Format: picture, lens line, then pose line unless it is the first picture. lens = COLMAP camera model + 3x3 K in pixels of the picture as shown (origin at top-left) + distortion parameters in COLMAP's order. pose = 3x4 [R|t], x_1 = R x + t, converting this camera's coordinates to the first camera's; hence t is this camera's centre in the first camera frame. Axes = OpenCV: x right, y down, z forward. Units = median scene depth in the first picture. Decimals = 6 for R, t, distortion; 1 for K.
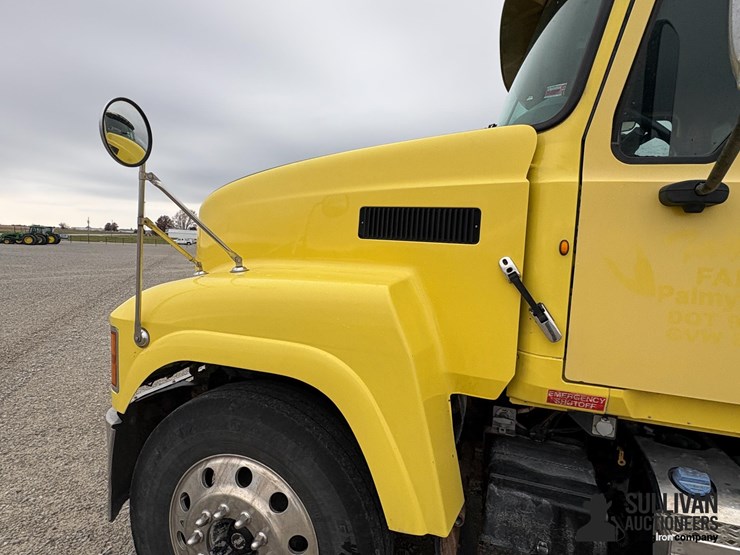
lens RADIAL K [[423.6, 0, 367.5], [0, 423.6, 274.4], [0, 0, 1]] dist [-0.000585, 0.002958]
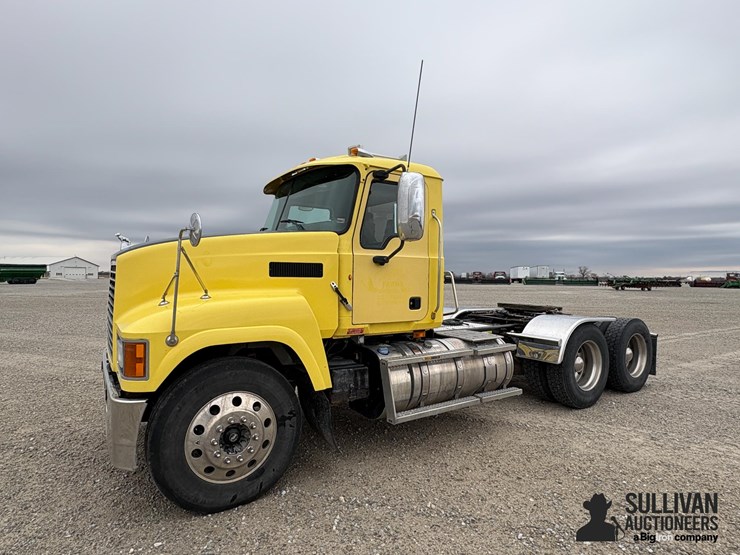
lens RADIAL K [[423.6, 0, 367.5], [0, 423.6, 274.4], [0, 0, 1]] dist [-0.000585, 0.002958]
pose [[0.623736, -0.045080, 0.780334, -1.500510], [0.074952, 0.997184, -0.002304, -0.060891], [-0.778033, 0.059925, 0.625358, -0.773561]]
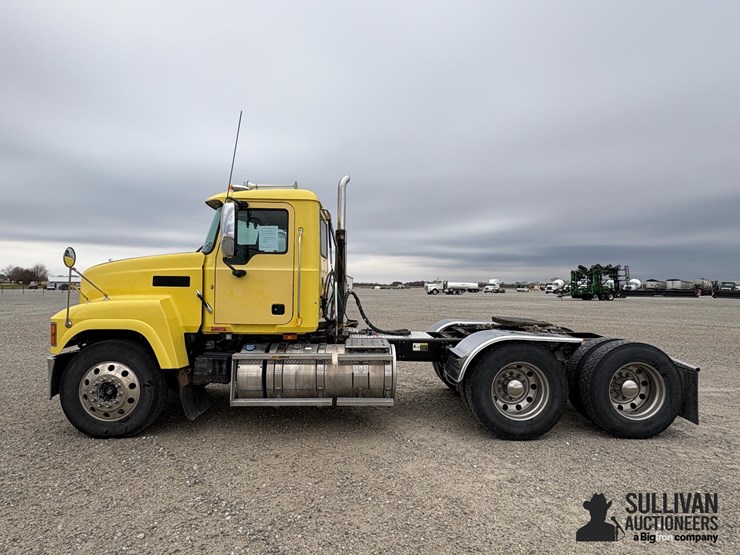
lens RADIAL K [[423.6, 0, 367.5], [0, 423.6, 274.4], [0, 0, 1]] dist [-0.000585, 0.002958]
pose [[0.940393, -0.034321, 0.338354, 0.440287], [0.060529, 0.995901, -0.067210, 0.140200], [-0.334660, 0.083684, 0.938616, -2.594143]]
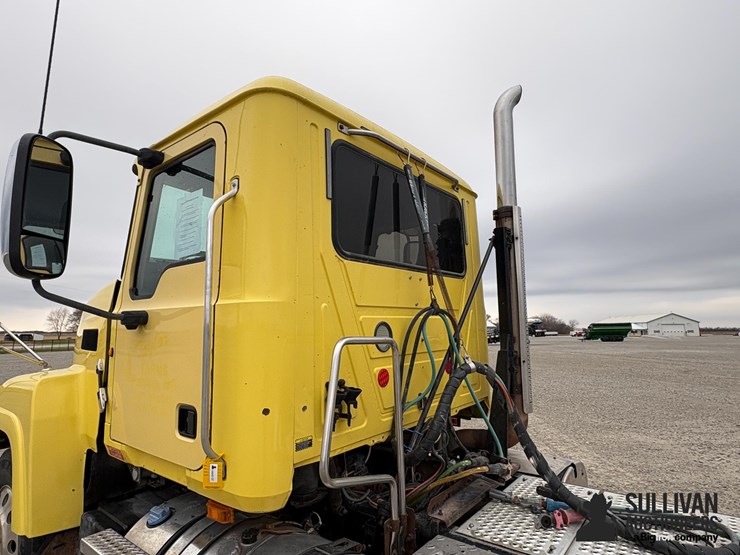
lens RADIAL K [[423.6, 0, 367.5], [0, 423.6, 274.4], [0, 0, 1]] dist [-0.000585, 0.002958]
pose [[0.935507, -0.105441, -0.337206, 1.761901], [0.033306, 0.976497, -0.212941, 0.022022], [0.351734, 0.187976, 0.917032, -0.182892]]
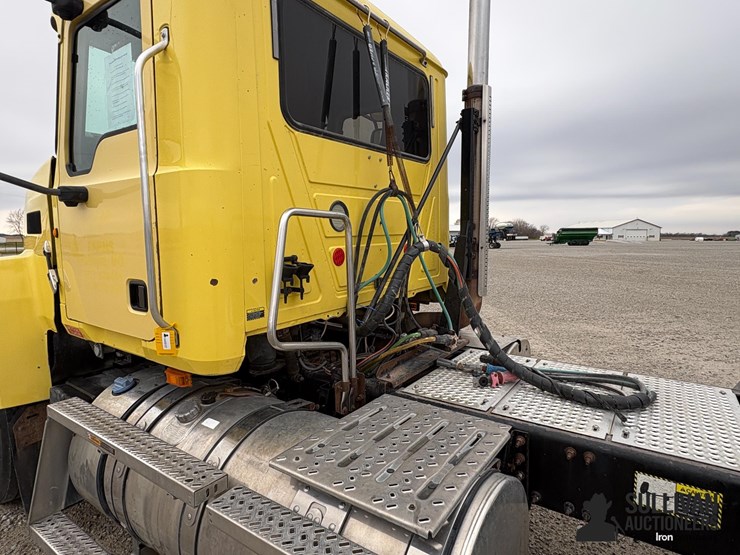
lens RADIAL K [[423.6, 0, 367.5], [0, 423.6, 274.4], [0, 0, 1]] dist [-0.000585, 0.002958]
pose [[0.954197, -0.027345, -0.297926, 1.807860], [0.032658, 0.999384, 0.012870, 0.096868], [0.297390, -0.022011, 0.954502, -0.134106]]
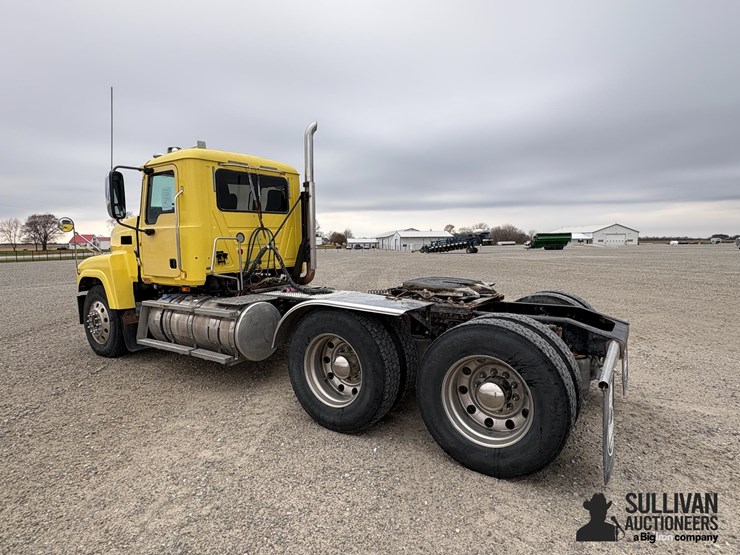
lens RADIAL K [[423.6, 0, 367.5], [0, 423.6, 274.4], [0, 0, 1]] dist [-0.000585, 0.002958]
pose [[0.957840, -0.041063, -0.284352, 3.513755], [0.042426, 0.999099, -0.001367, 0.315923], [0.284152, -0.010755, 0.958719, -2.249643]]
